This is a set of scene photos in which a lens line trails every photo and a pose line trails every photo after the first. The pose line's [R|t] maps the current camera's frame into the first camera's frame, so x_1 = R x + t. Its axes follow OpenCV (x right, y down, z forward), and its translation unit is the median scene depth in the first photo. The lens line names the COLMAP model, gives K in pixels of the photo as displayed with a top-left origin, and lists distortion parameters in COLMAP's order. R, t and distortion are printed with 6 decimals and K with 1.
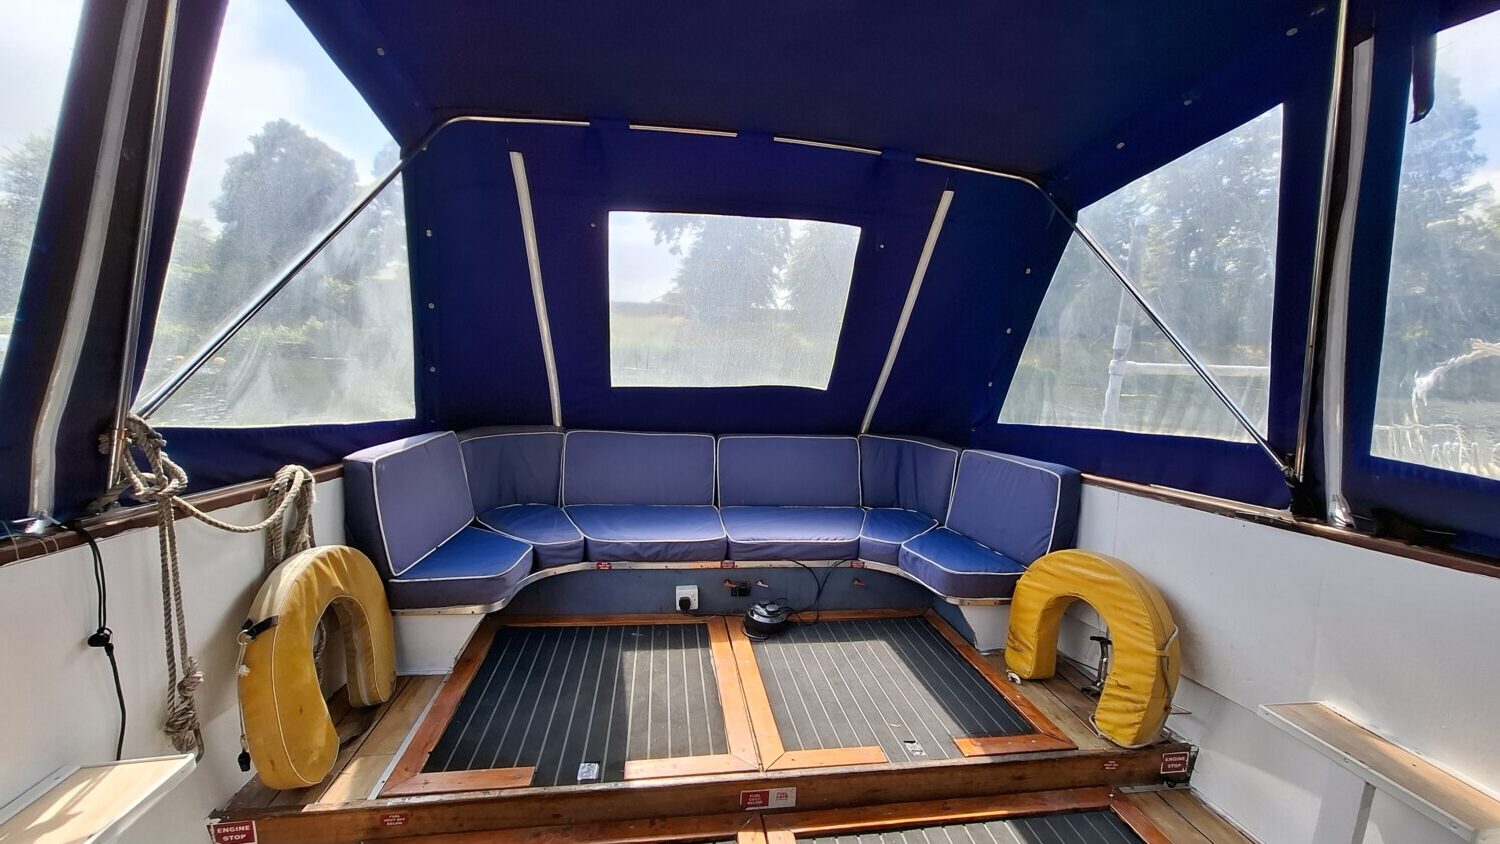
lens RADIAL K [[594.7, 0, 752.4], [0, 594.7, 428.4], [0, 0, 1]] dist [-0.009643, 0.004715]
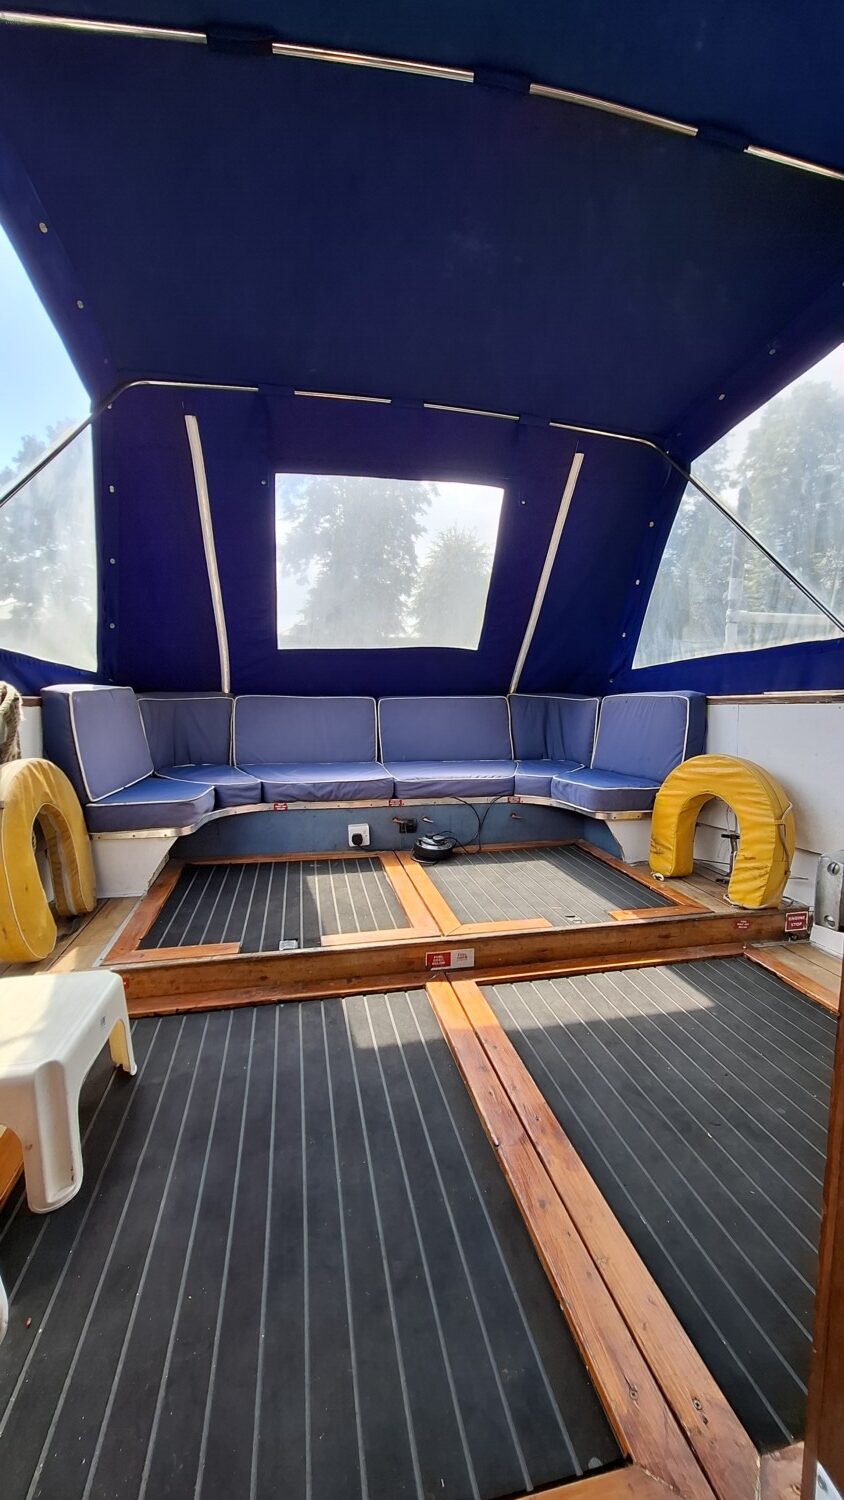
lens RADIAL K [[594.7, 0, 430.3], [0, 594.7, 748.1], [0, 0, 1]] dist [-0.009643, 0.004715]
pose [[0.997226, -0.042630, 0.061009, -0.047409], [0.043933, 0.998831, -0.020168, 0.183620], [-0.060078, 0.022792, 0.997933, -0.103002]]
